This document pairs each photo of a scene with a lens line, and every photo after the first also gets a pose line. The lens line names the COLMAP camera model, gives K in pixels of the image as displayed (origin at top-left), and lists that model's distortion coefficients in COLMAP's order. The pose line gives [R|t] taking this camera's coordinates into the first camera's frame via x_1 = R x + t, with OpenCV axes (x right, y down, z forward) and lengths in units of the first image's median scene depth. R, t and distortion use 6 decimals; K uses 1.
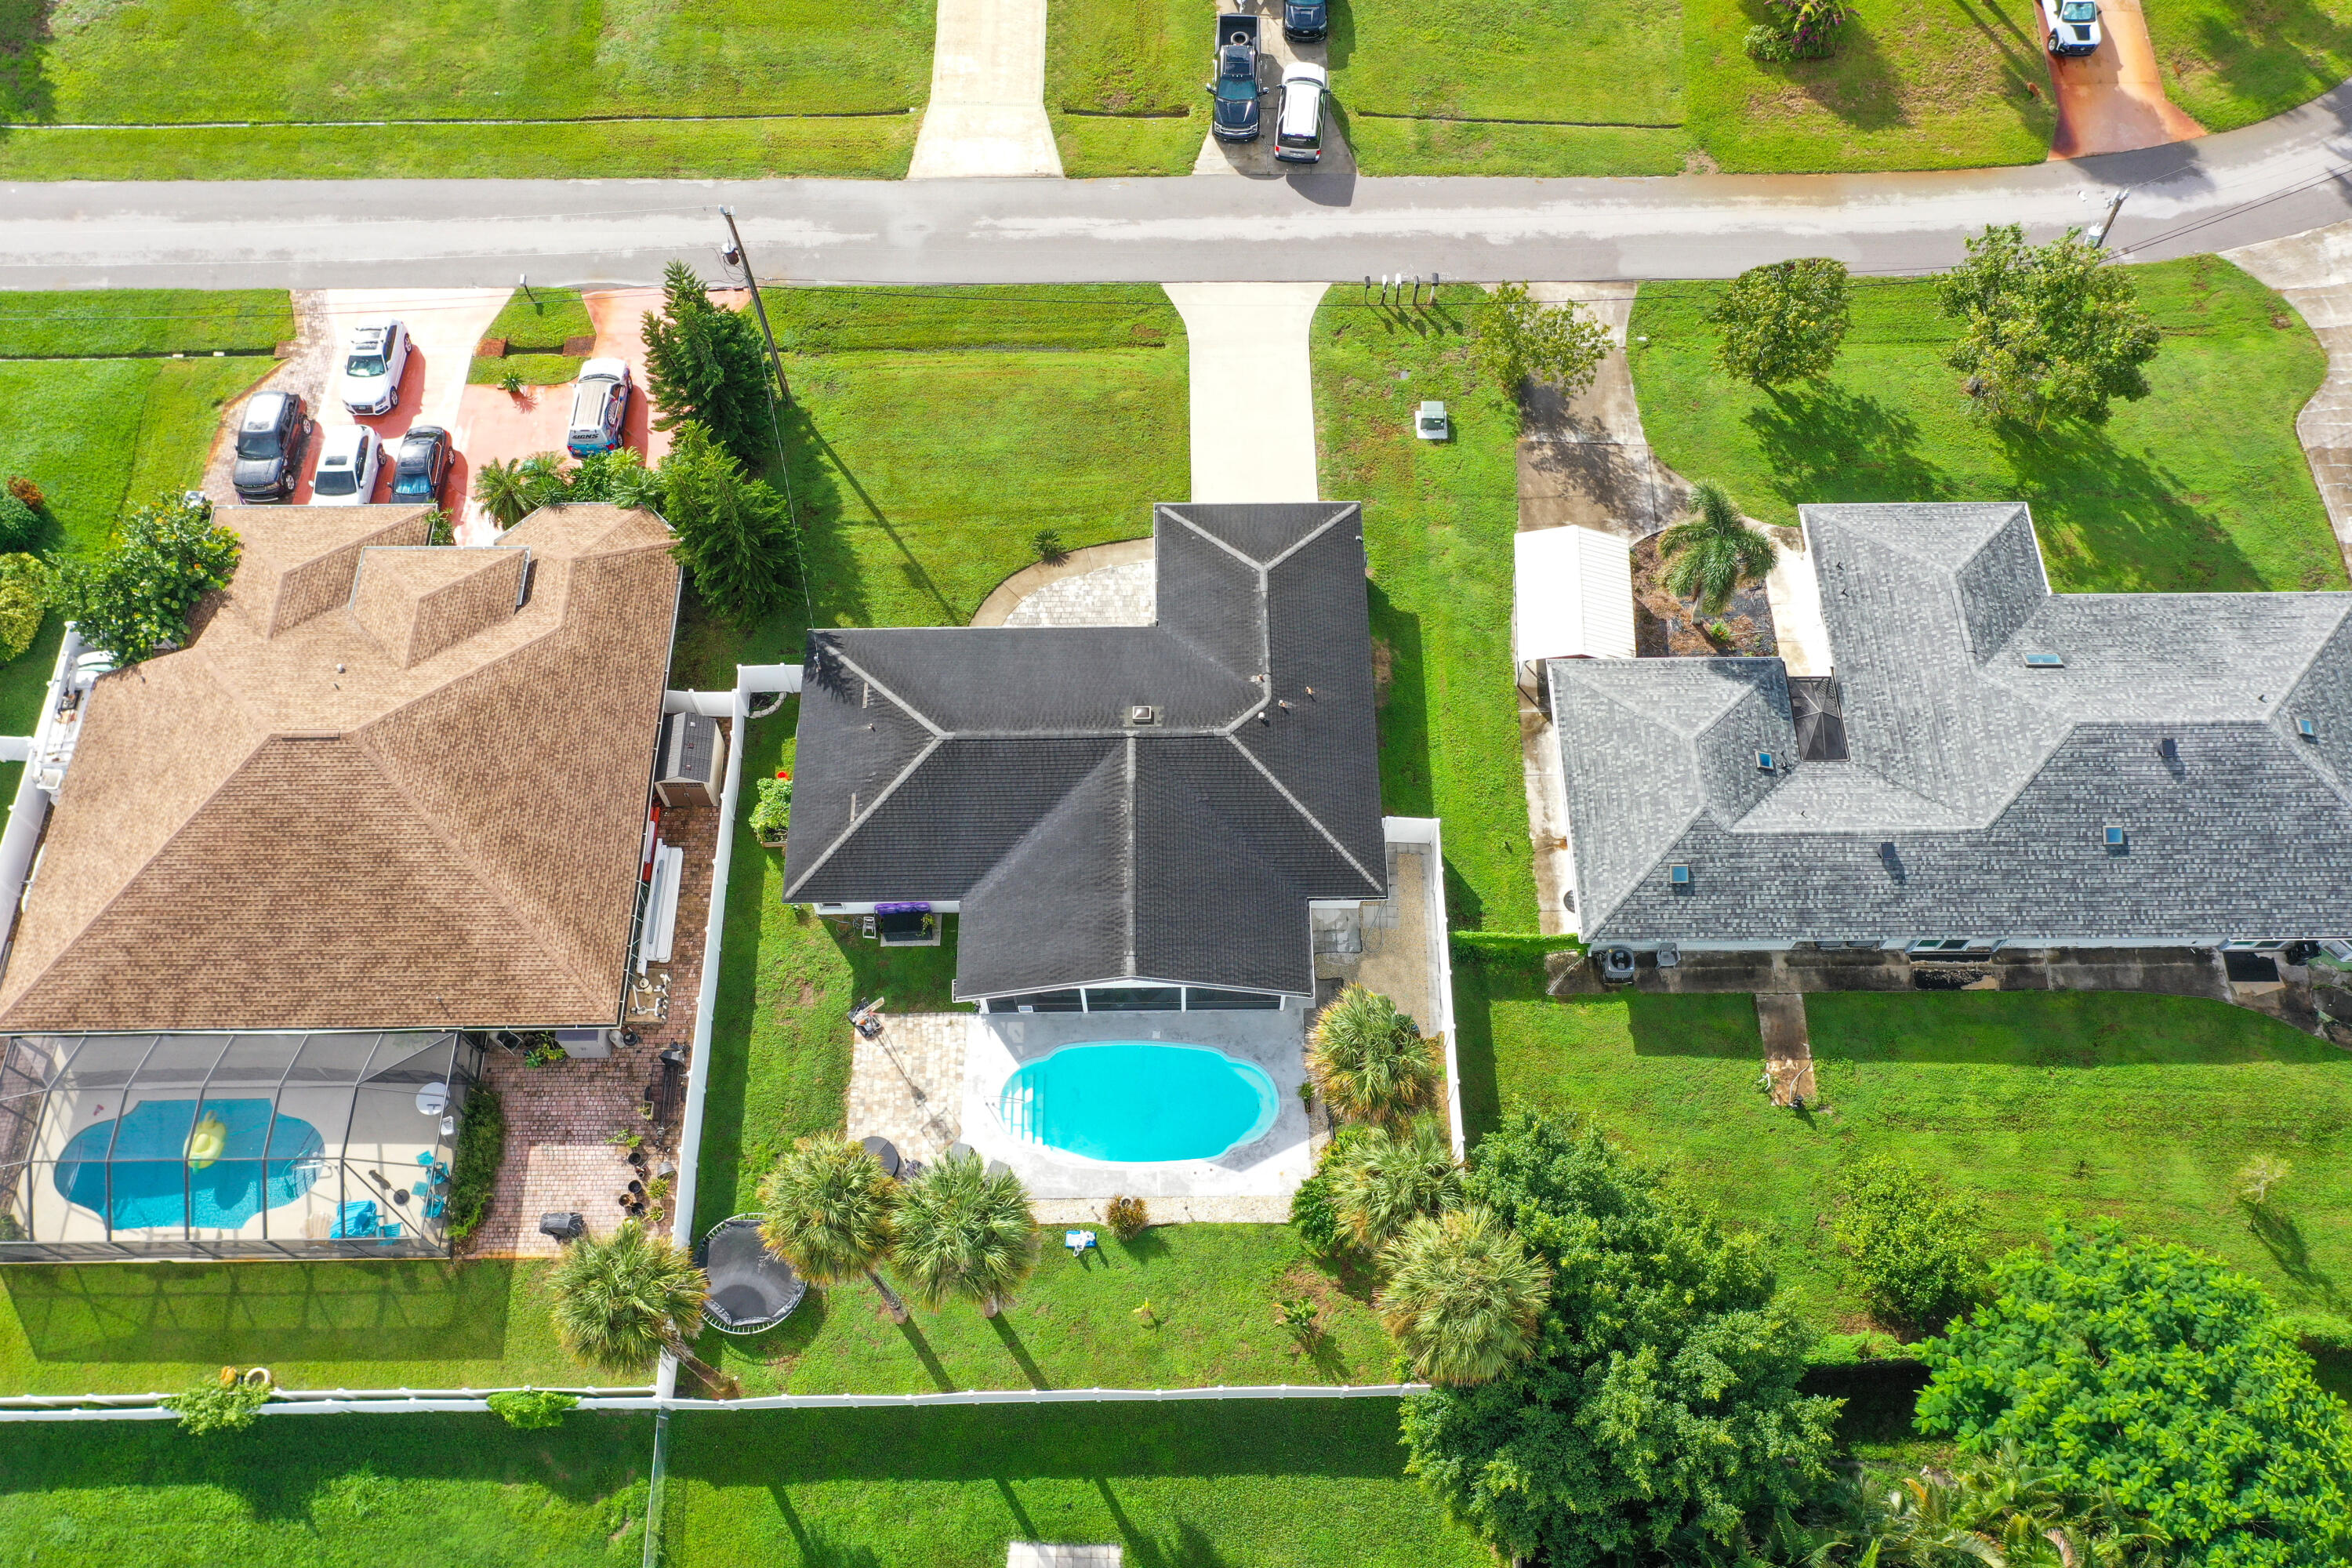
lens RADIAL K [[1874.4, 0, 1176.0], [0, 1874.4, 784.0], [0, 0, 1]] dist [-0.022542, 0.101652]
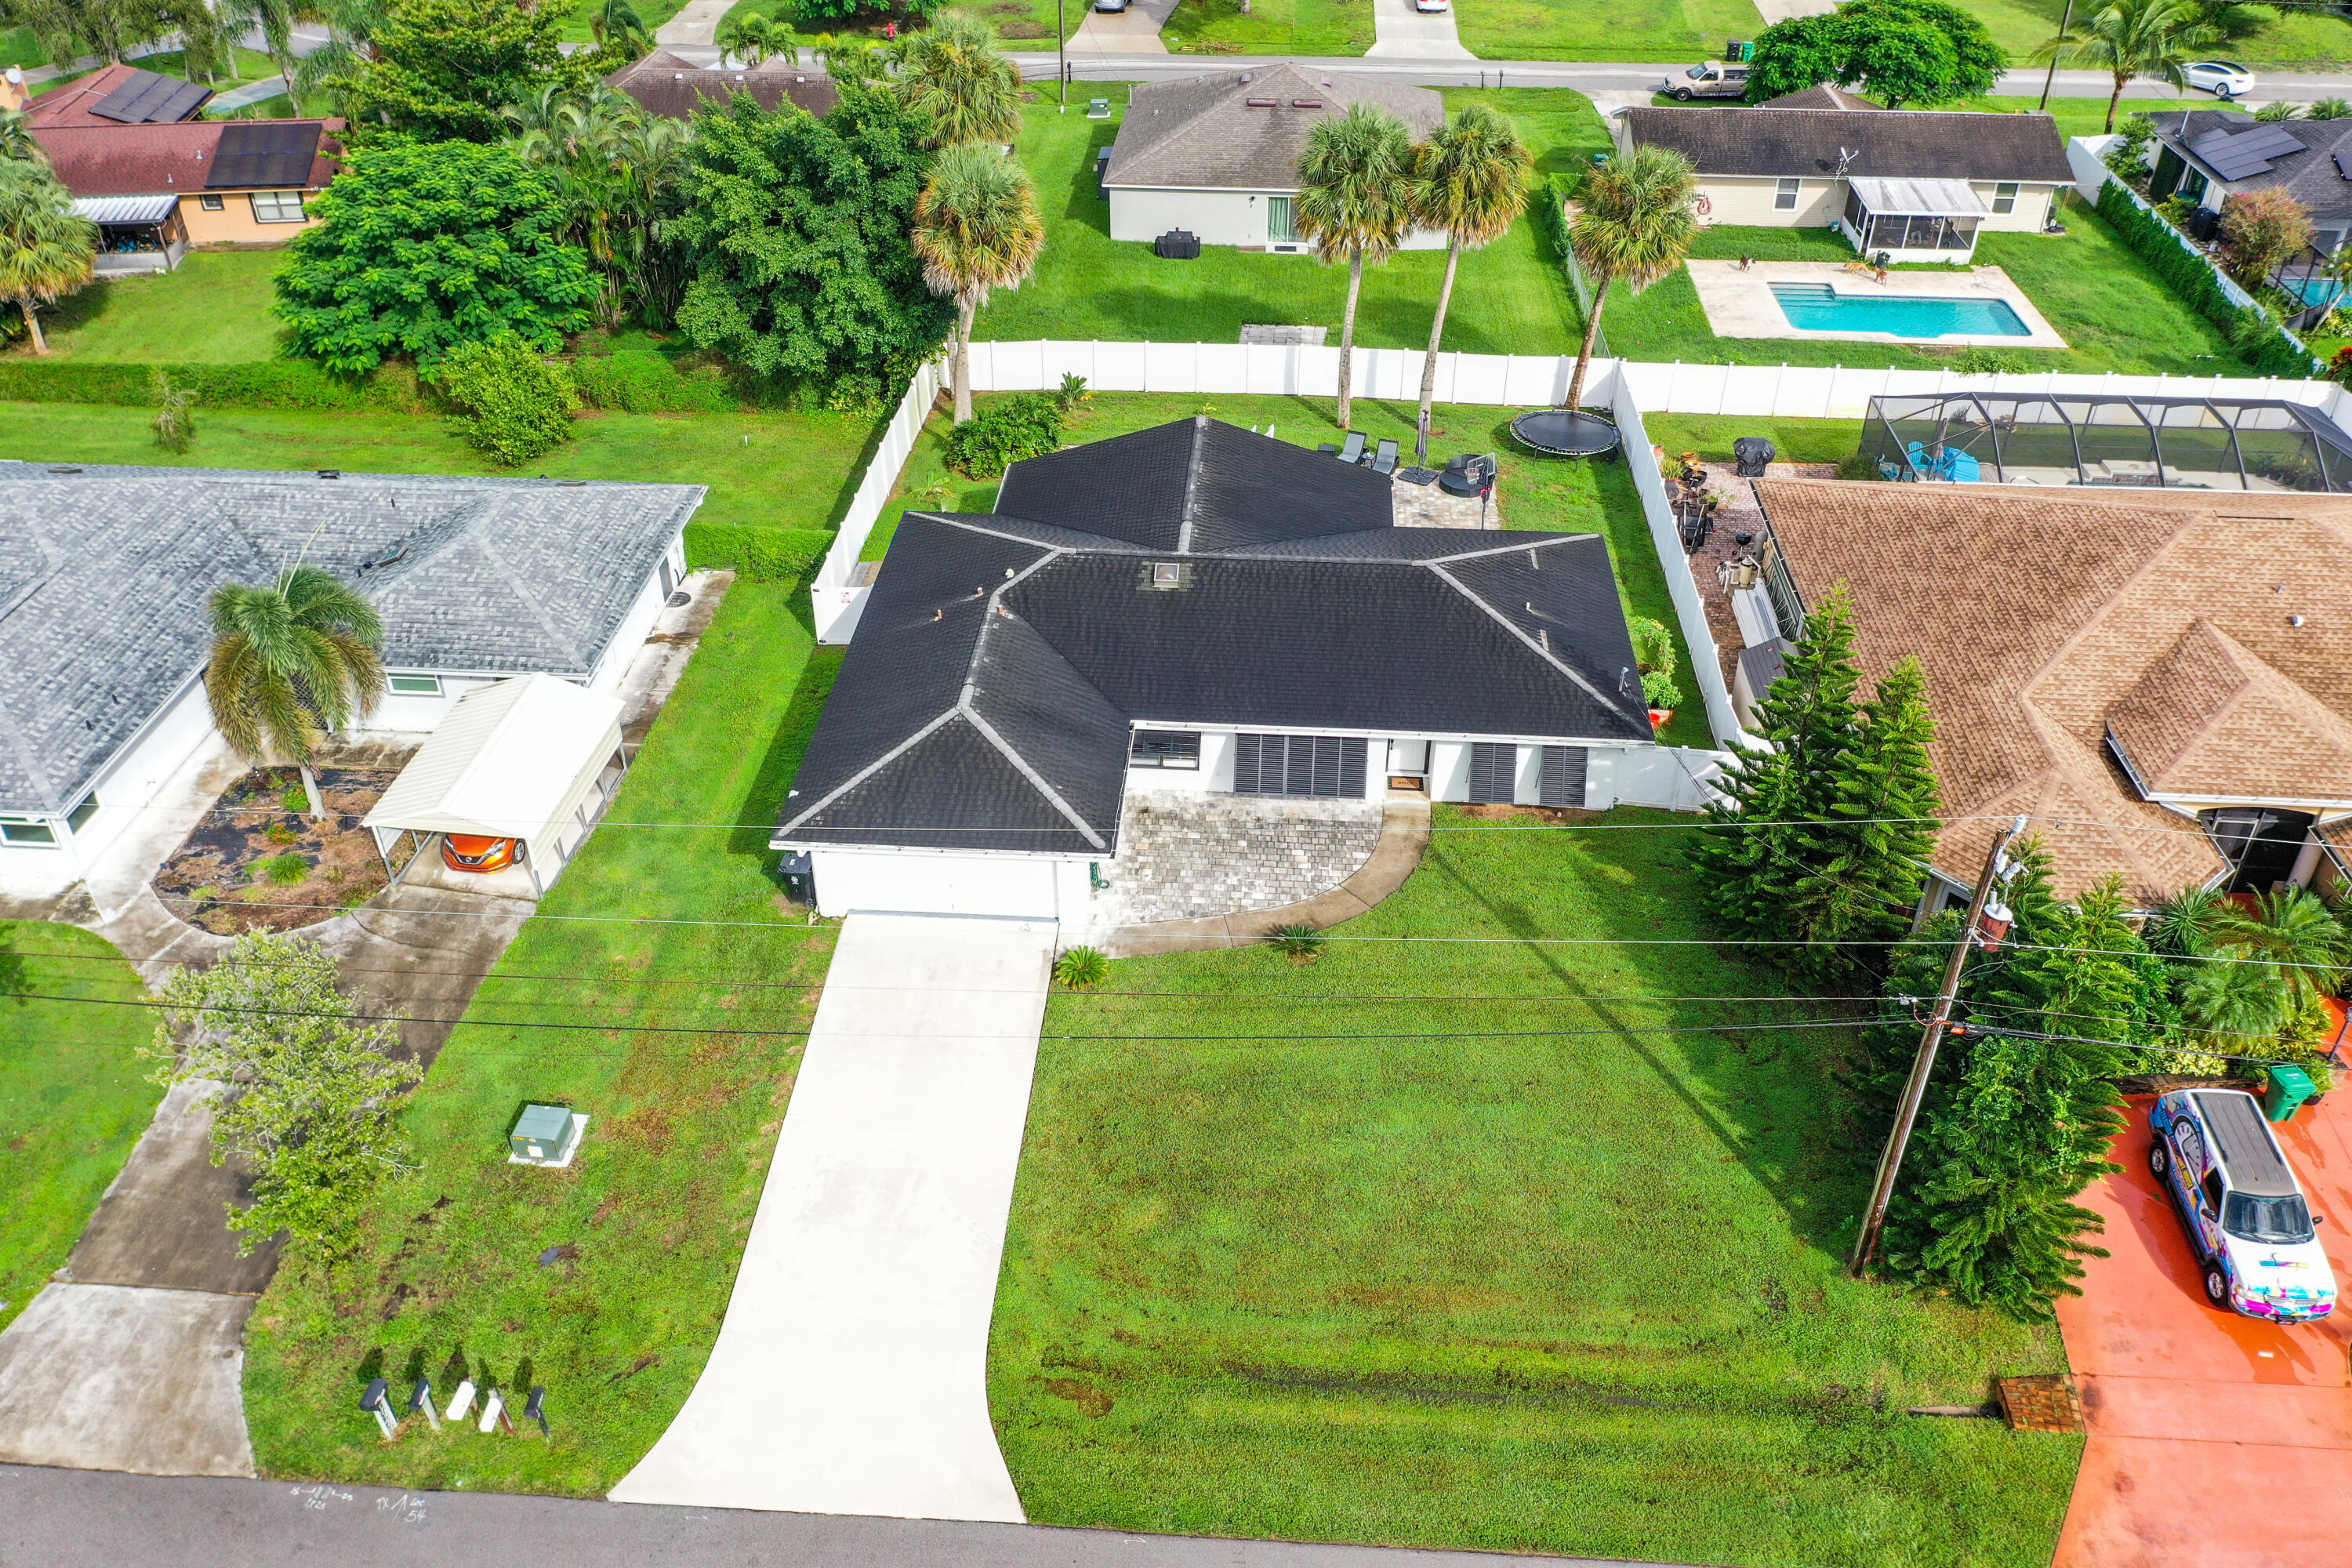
lens RADIAL K [[1874.4, 0, 1176.0], [0, 1874.4, 784.0], [0, 0, 1]] dist [-0.022542, 0.101652]
pose [[-0.997212, -0.043361, 0.060728, -0.070691], [0.066005, -0.132969, 0.988920, -0.785770], [-0.034805, 0.990171, 0.135460, 0.968798]]
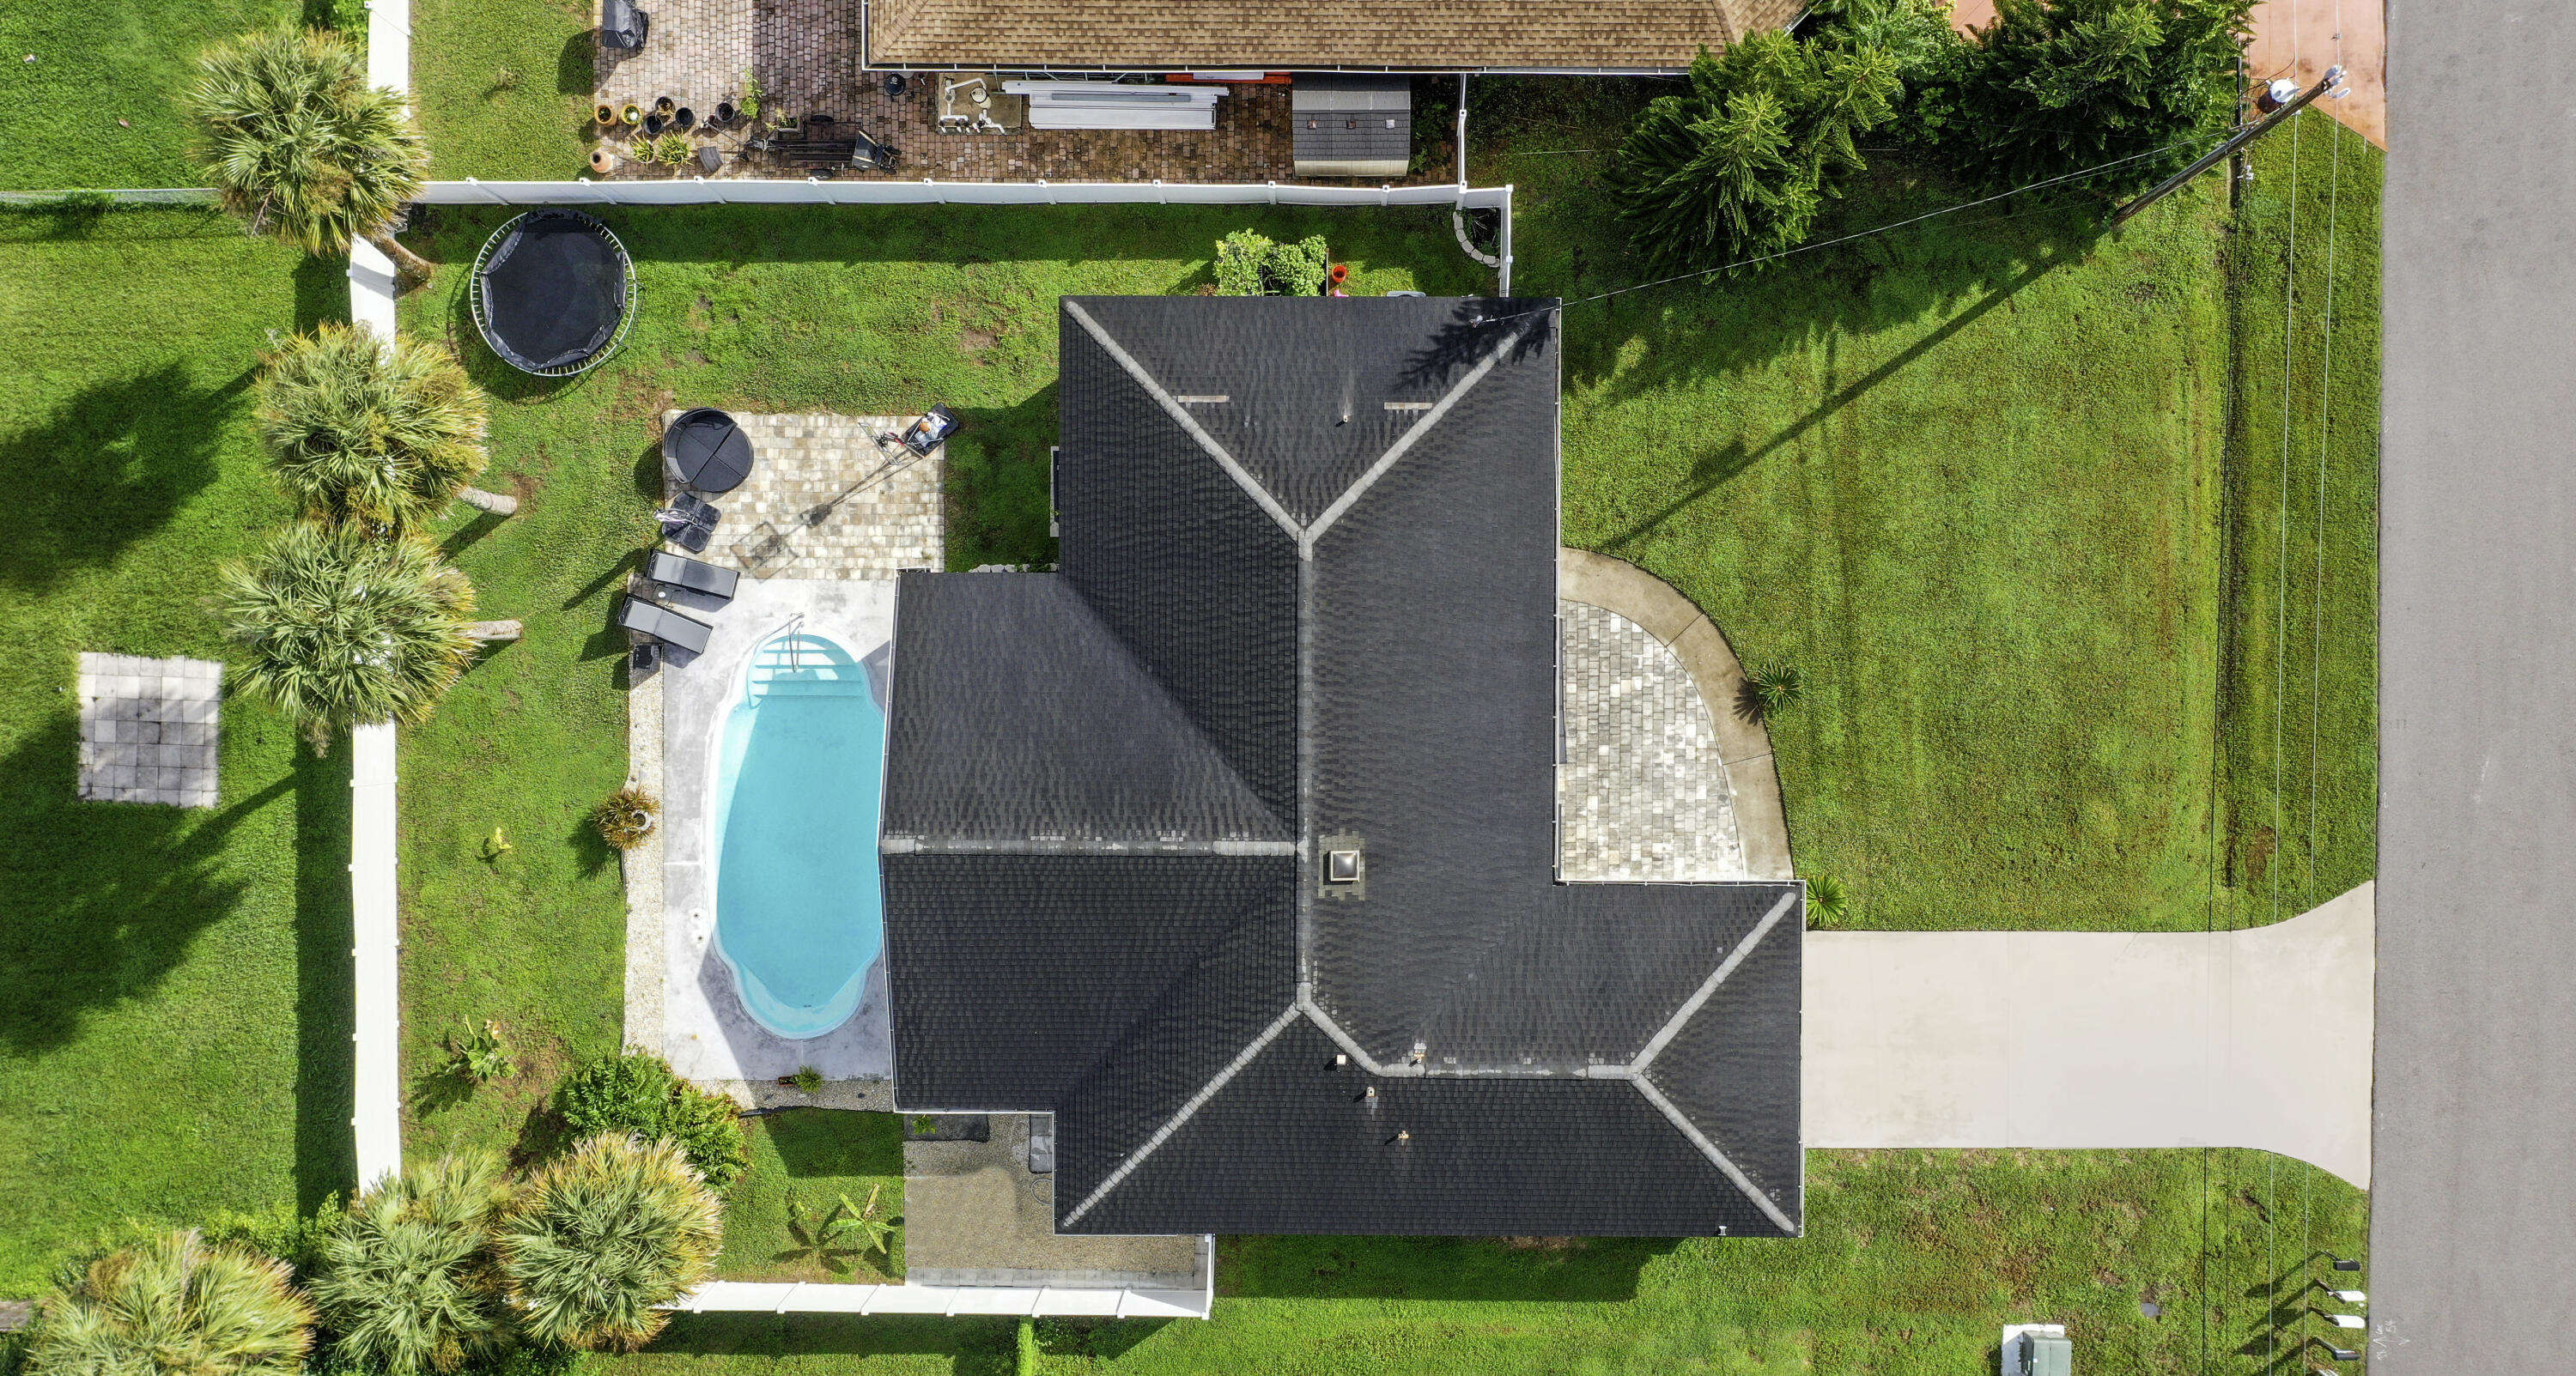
lens RADIAL K [[2138.1, 0, 1288.0], [0, 2138.1, 688.0], [0, 0, 1]] dist [-0.005485, 0.000245]
pose [[-0.014384, 0.999816, 0.012686, -0.083384], [-0.884571, -0.018639, 0.466033, -0.339994], [0.466184, -0.004518, 0.884676, 0.371585]]
